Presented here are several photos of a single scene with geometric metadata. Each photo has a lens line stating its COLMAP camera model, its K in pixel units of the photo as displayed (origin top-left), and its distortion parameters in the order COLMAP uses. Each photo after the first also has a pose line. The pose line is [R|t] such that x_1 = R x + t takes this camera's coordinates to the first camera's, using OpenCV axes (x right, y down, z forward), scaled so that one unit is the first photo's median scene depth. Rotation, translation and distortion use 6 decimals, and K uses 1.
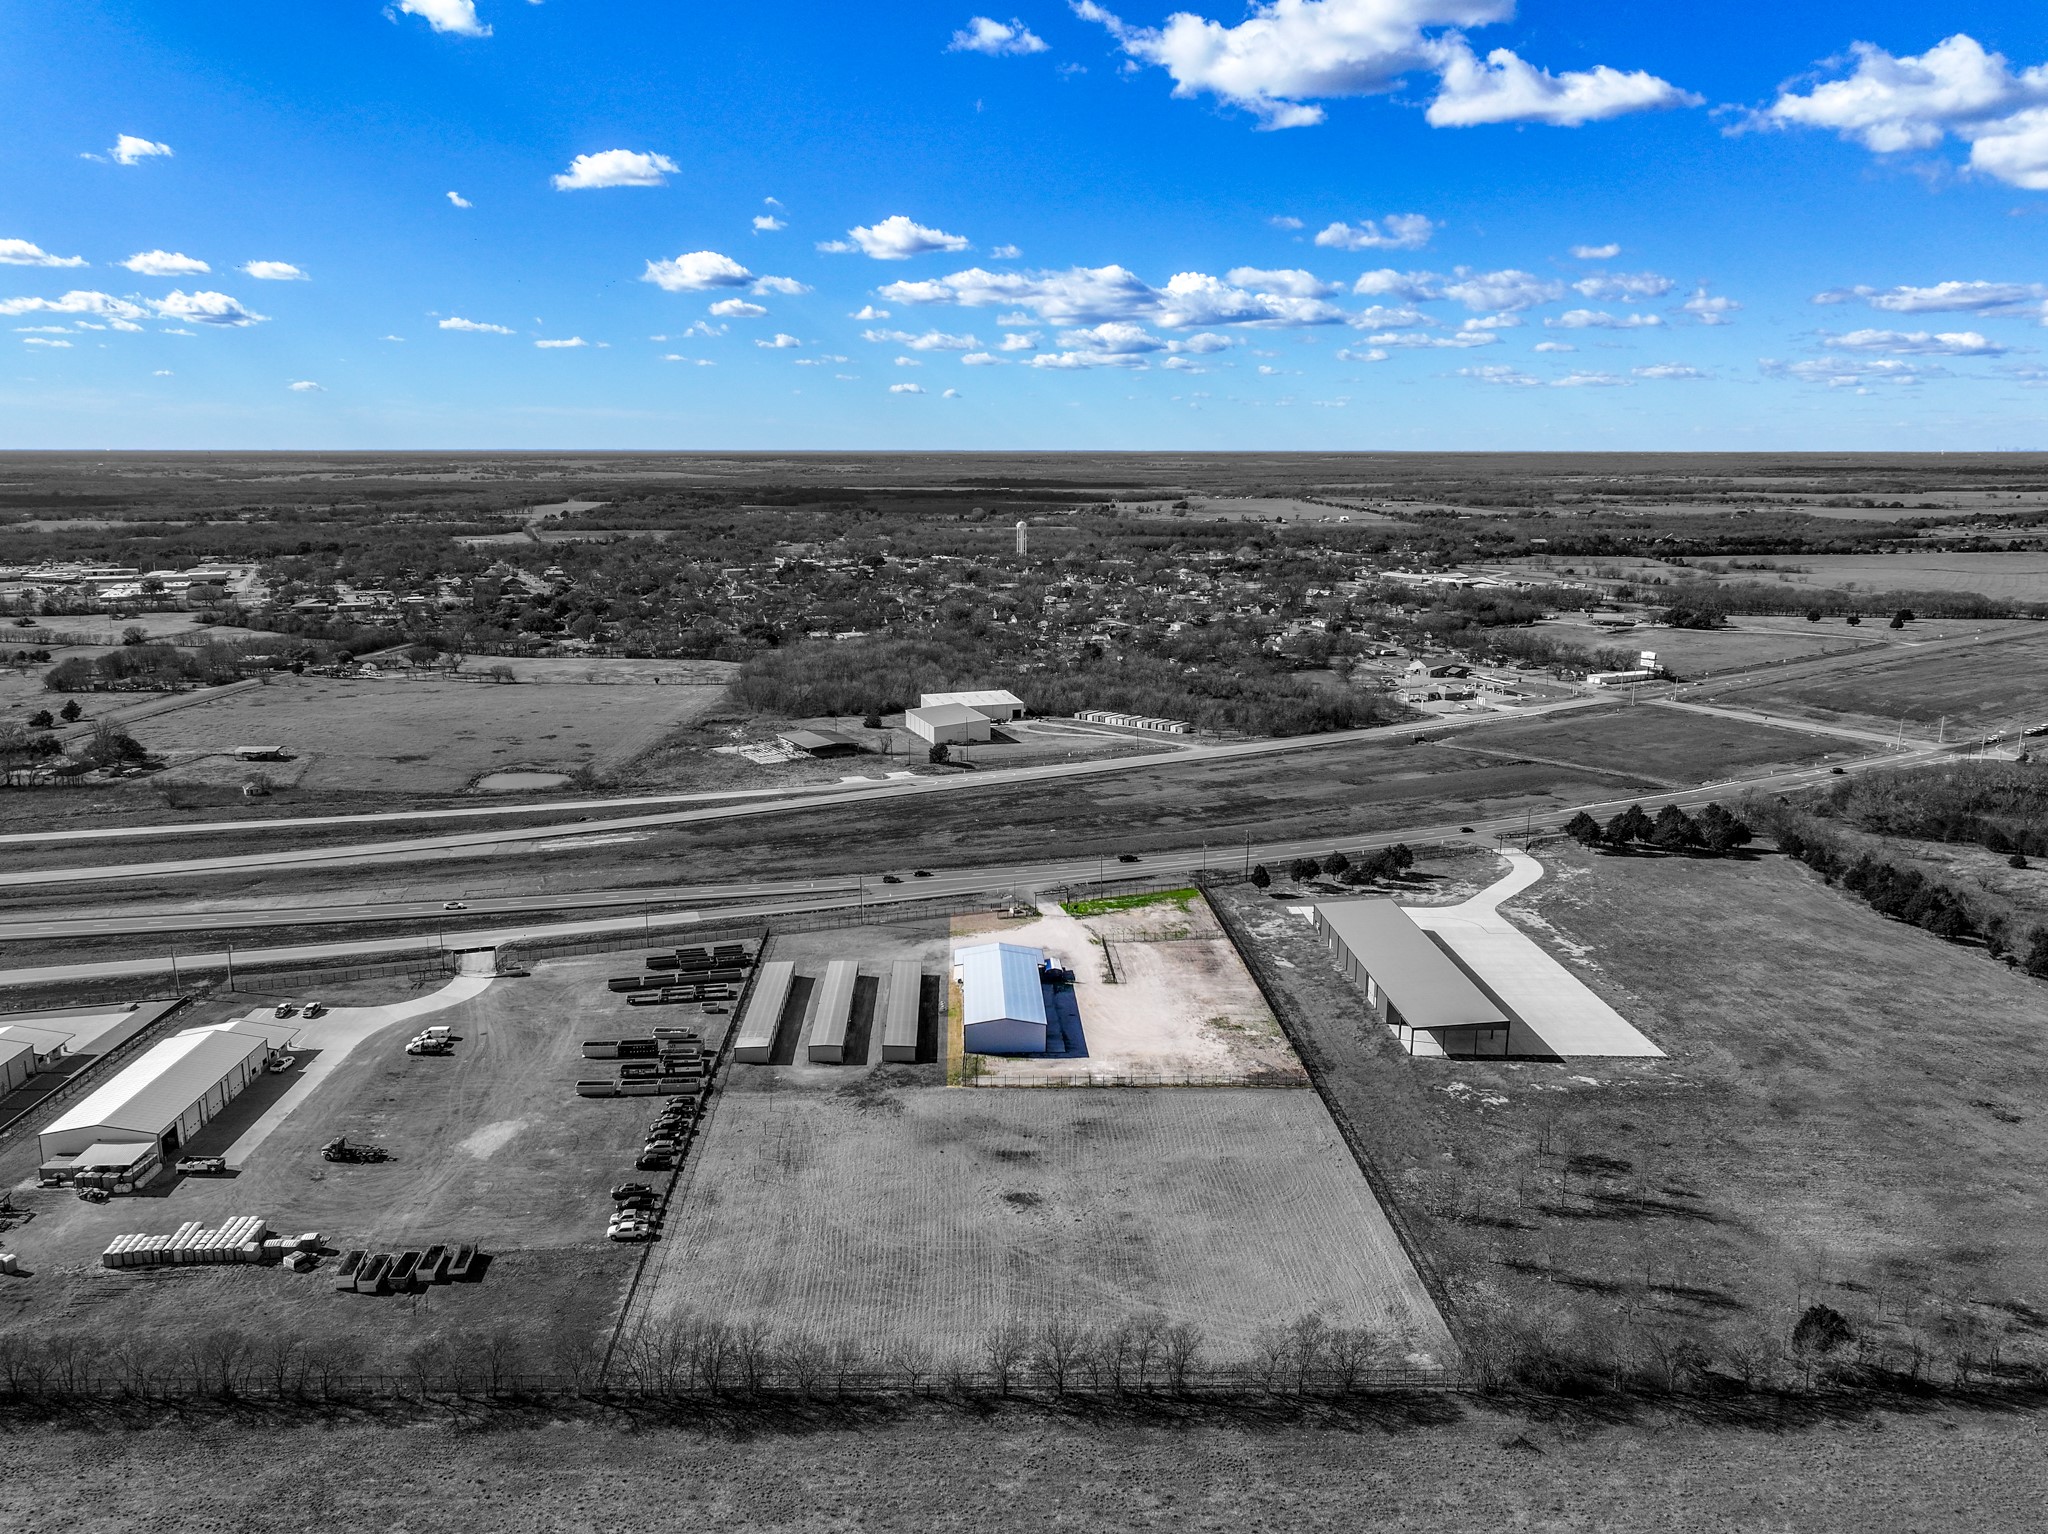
lens RADIAL K [[1375.1, 0, 1075.2], [0, 1375.1, 880.2], [0, 0, 1]] dist [0.001011, 0.007891]
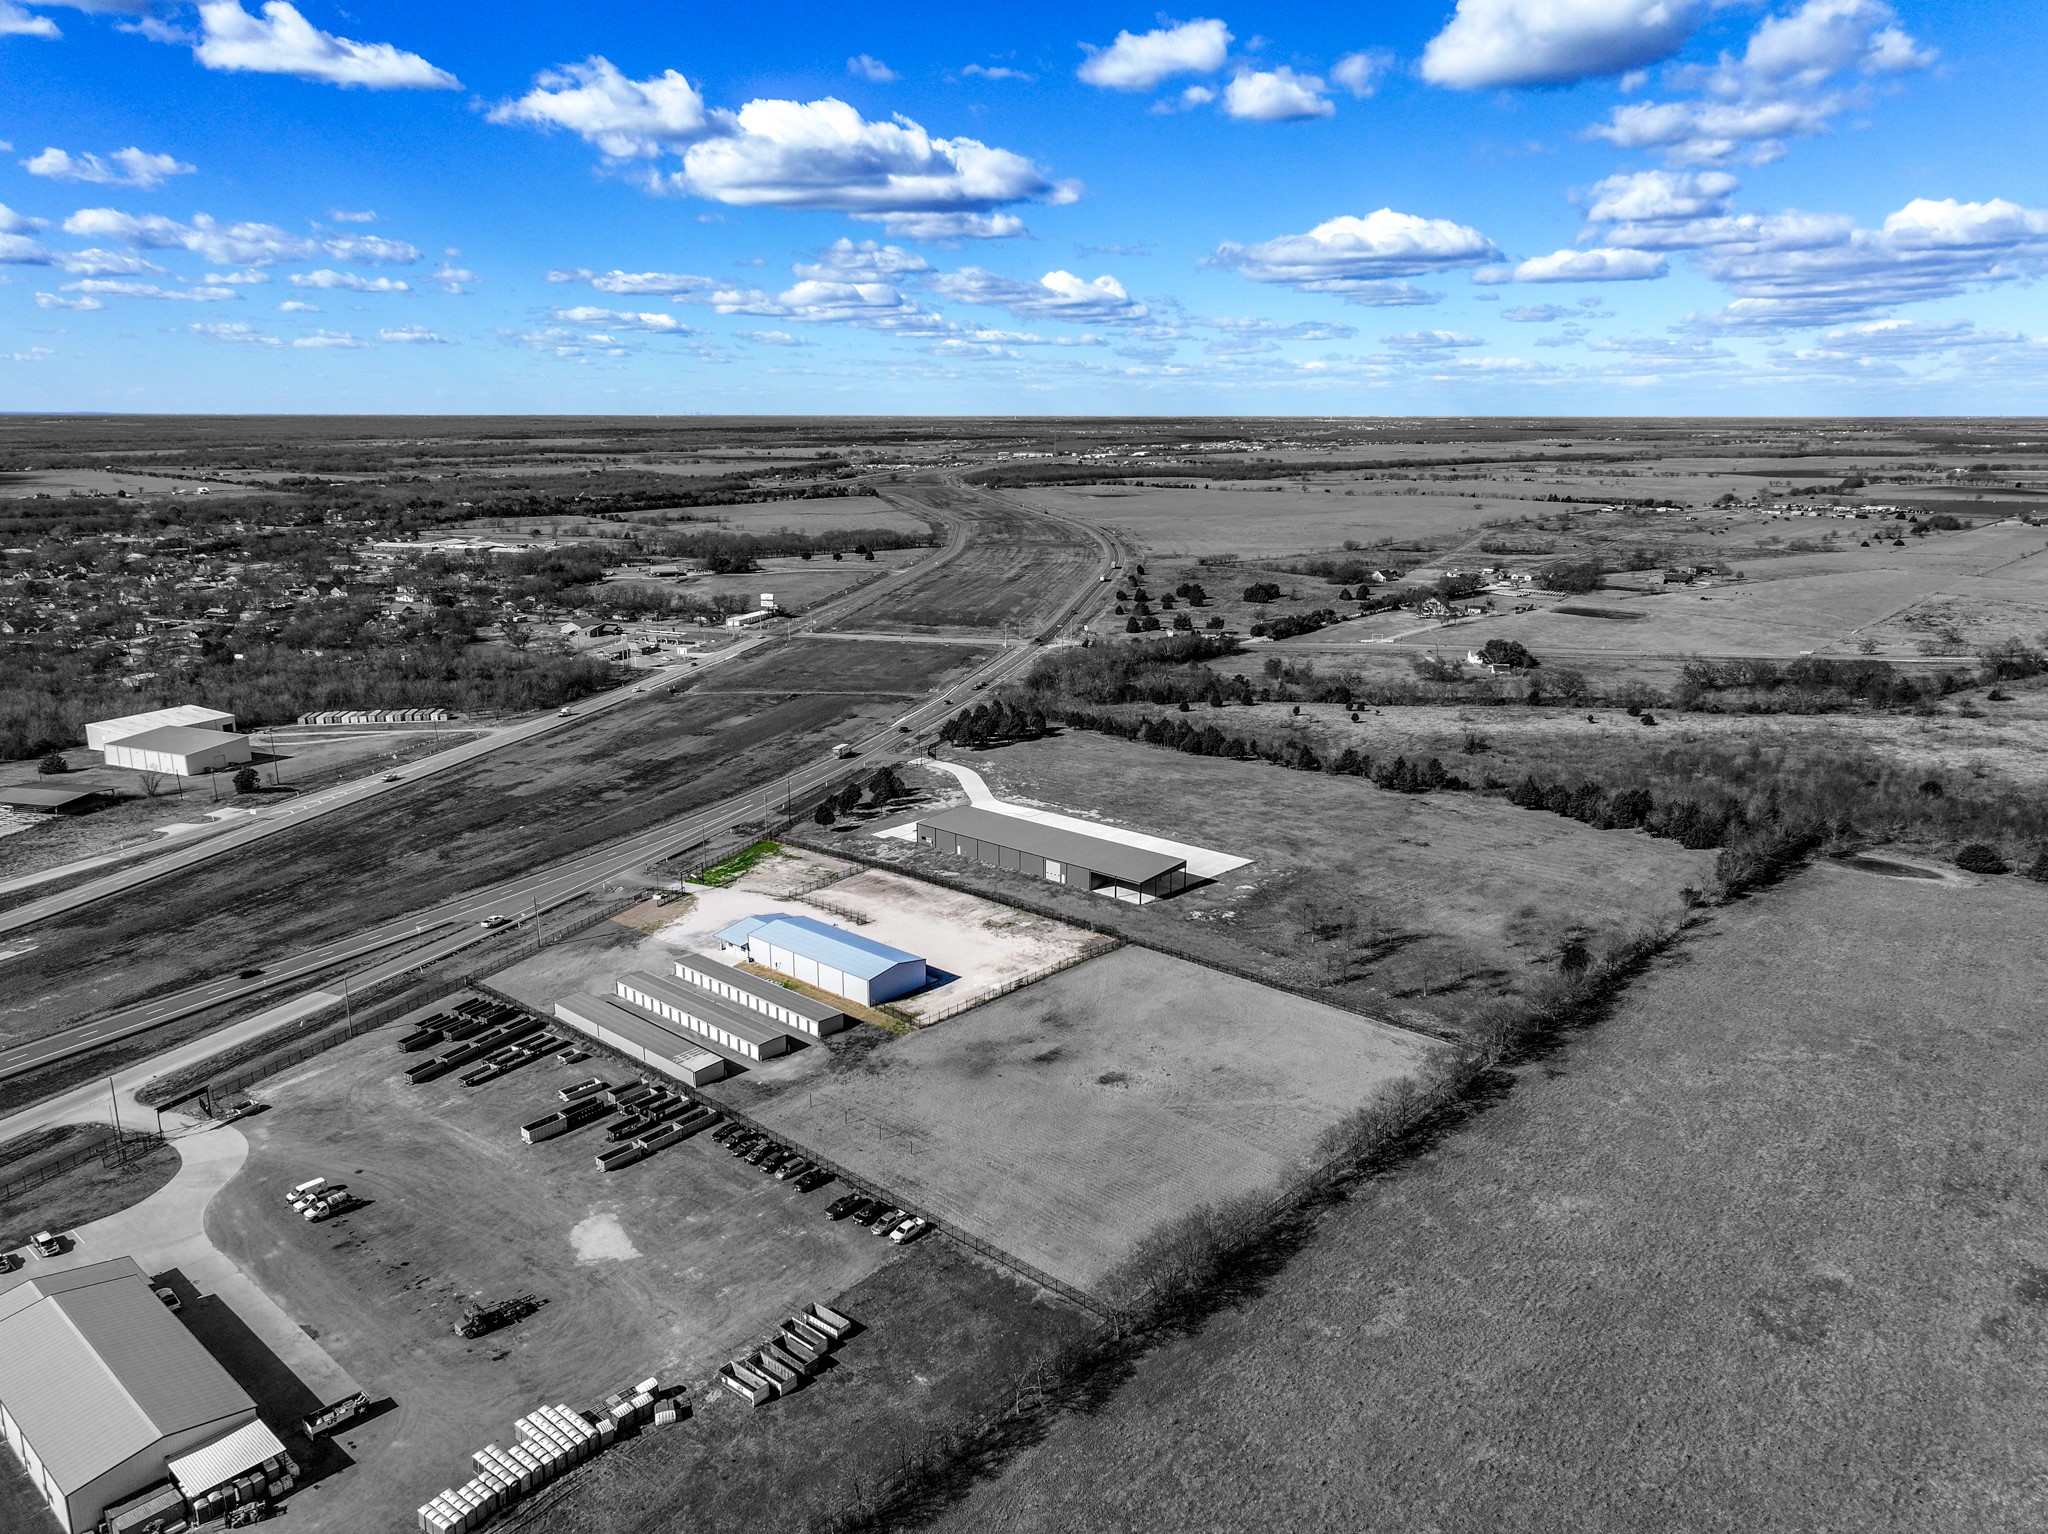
lens RADIAL K [[1378.8, 0, 1024.0], [0, 1378.8, 767.0], [0, 0, 1]] dist [0.004224, 0.005495]
pose [[0.703392, -0.175397, 0.688822, -0.518448], [0.210981, 0.976922, 0.033314, -0.044811], [-0.678768, 0.121895, 0.724165, 0.124003]]
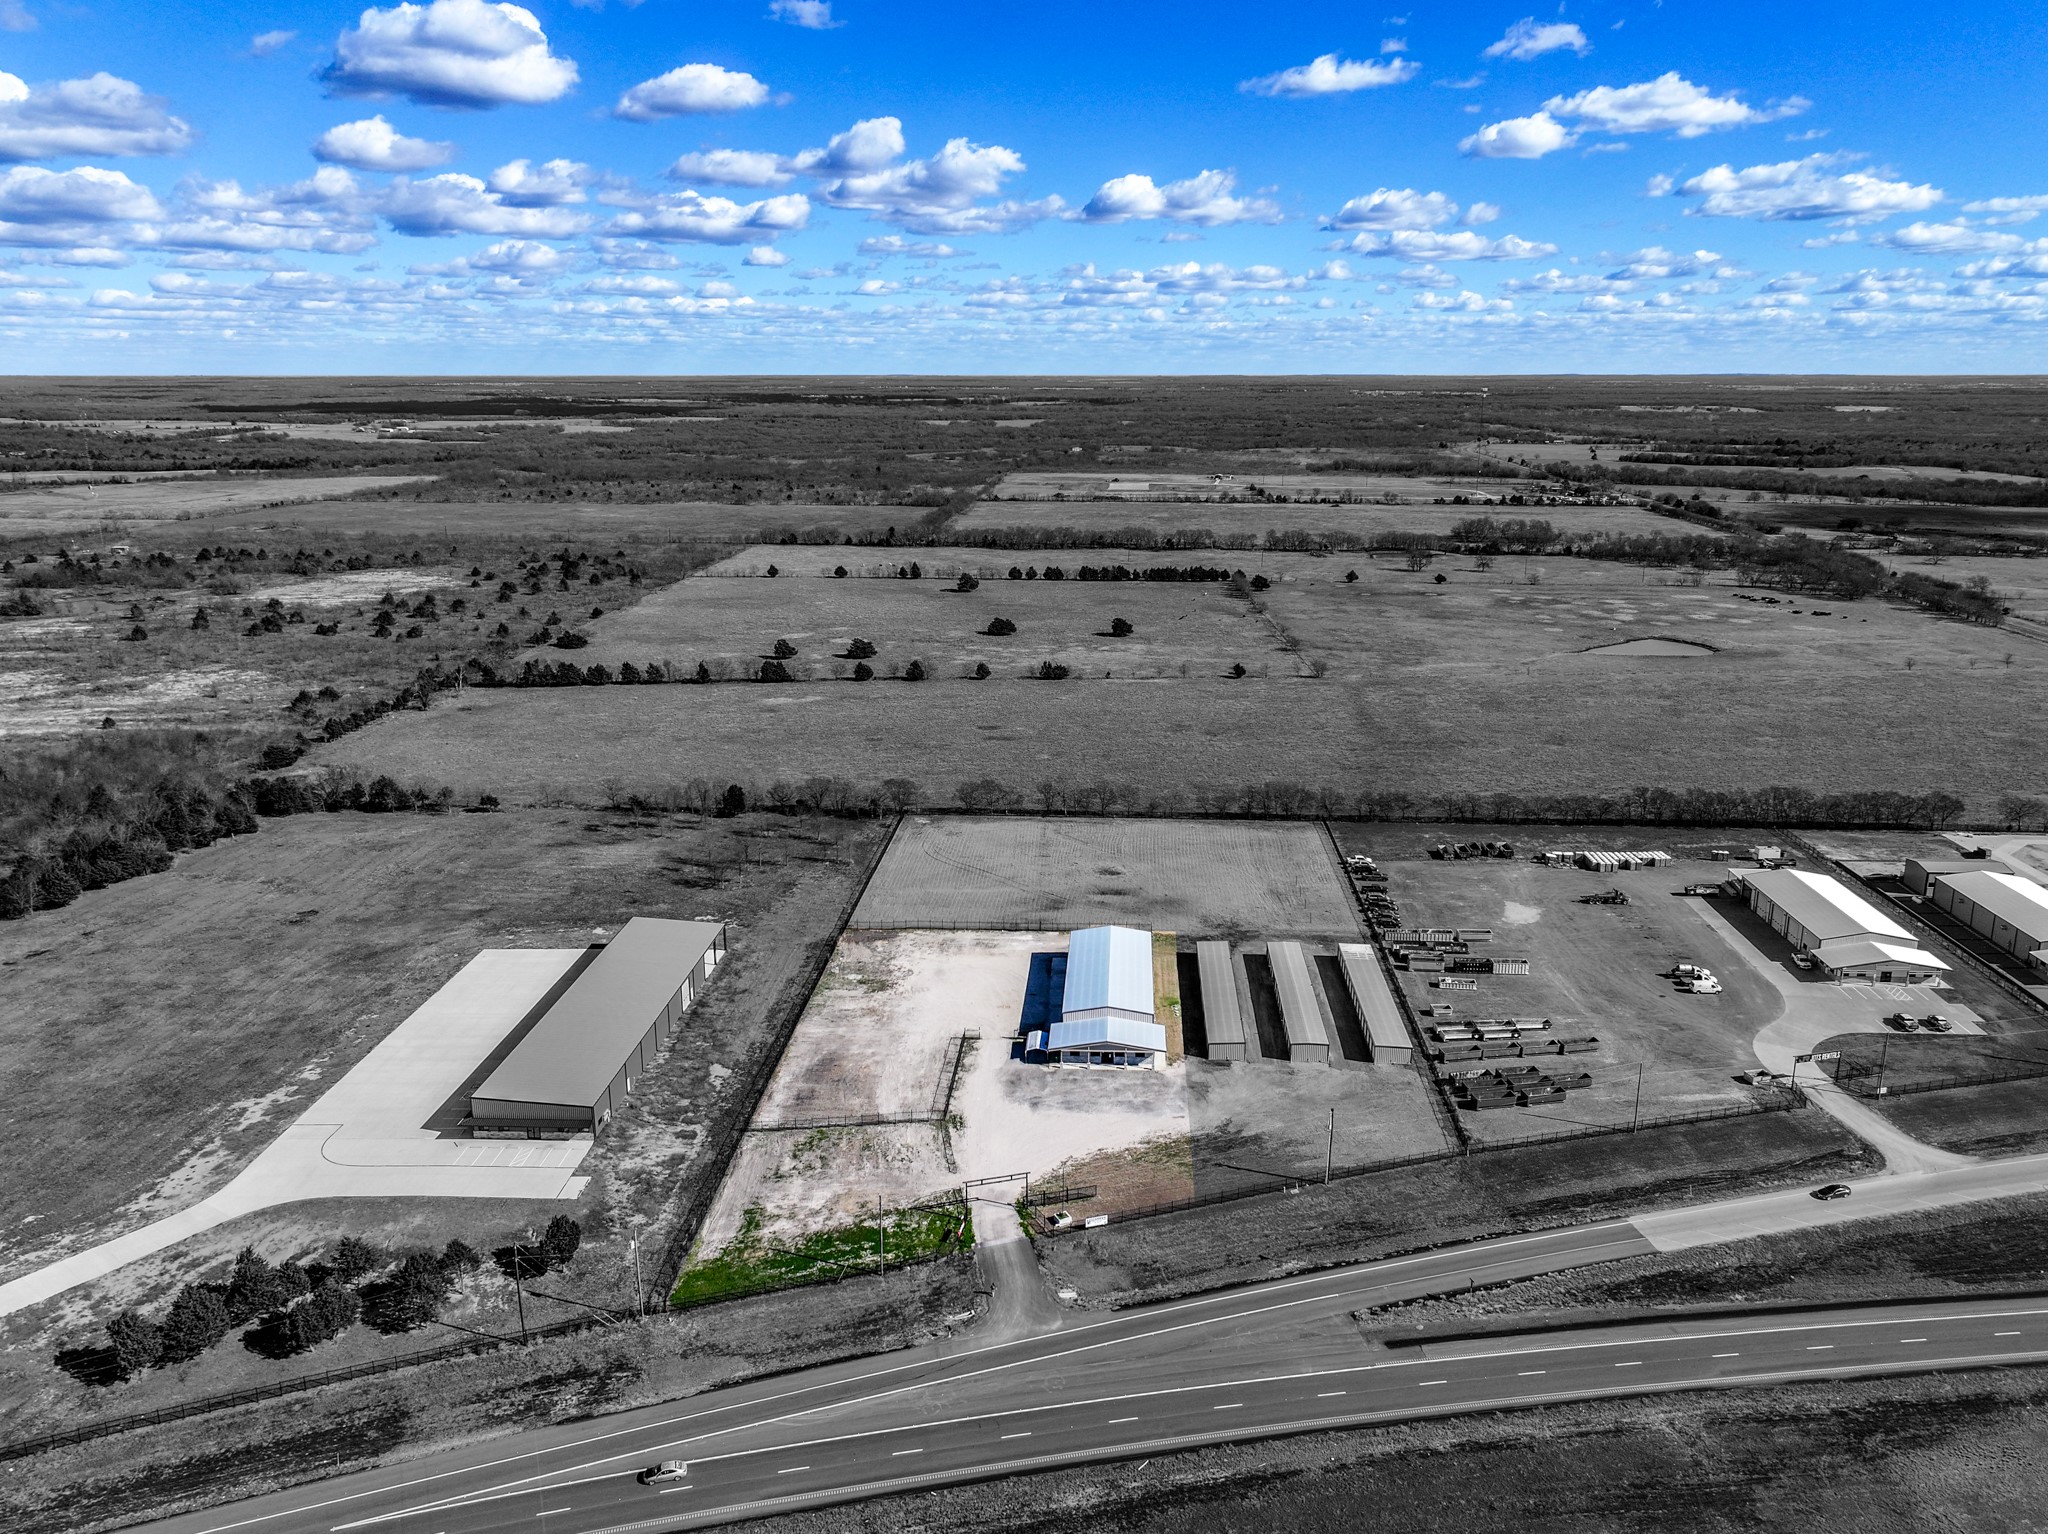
lens RADIAL K [[1378.8, 0, 1024.0], [0, 1378.8, 767.0], [0, 0, 1]] dist [0.004224, 0.005495]
pose [[-0.987485, -0.042526, 0.151870, -0.106297], [0.048555, 0.834213, 0.549301, -0.437579], [-0.150051, 0.549801, -0.821708, 1.375716]]
